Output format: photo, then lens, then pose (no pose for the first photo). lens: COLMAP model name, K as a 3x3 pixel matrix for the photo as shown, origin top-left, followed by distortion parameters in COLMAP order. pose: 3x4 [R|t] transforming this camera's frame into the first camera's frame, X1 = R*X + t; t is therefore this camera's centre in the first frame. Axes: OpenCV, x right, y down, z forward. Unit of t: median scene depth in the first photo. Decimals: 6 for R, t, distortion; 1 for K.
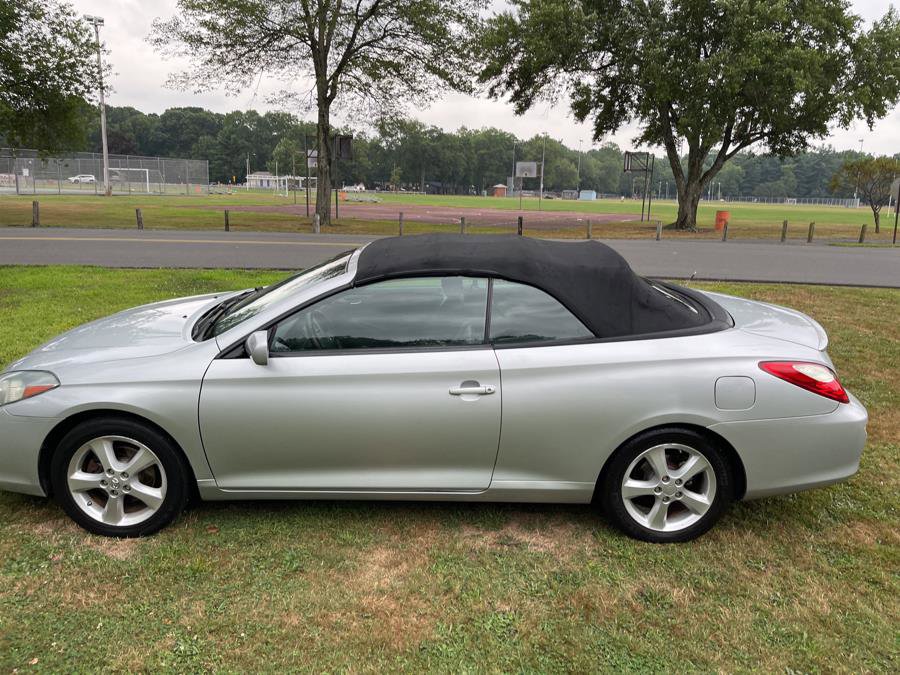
lens RADIAL K [[679.6, 0, 466.1], [0, 679.6, 313.2], [0, 0, 1]] dist [0.081443, -0.112595]
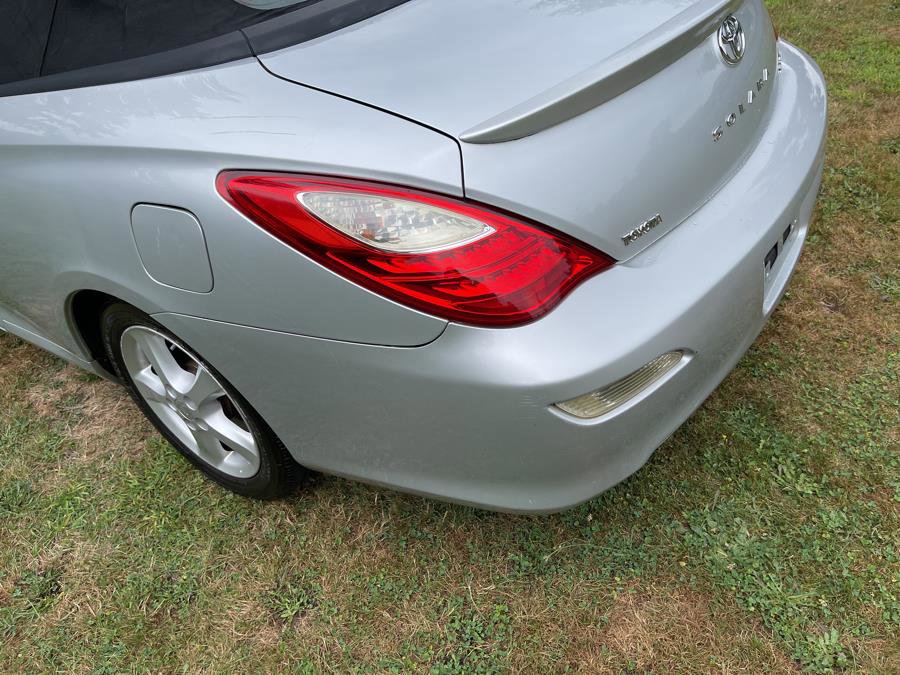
lens RADIAL K [[679.6, 0, 444.9], [0, 679.6, 334.8], [0, 0, 1]] dist [0.081443, -0.112595]
pose [[0.802125, 0.227463, -0.552137, 0.707844], [0.041298, 0.901268, 0.431289, 0.002098], [0.595726, -0.368750, 0.713536, 0.774933]]
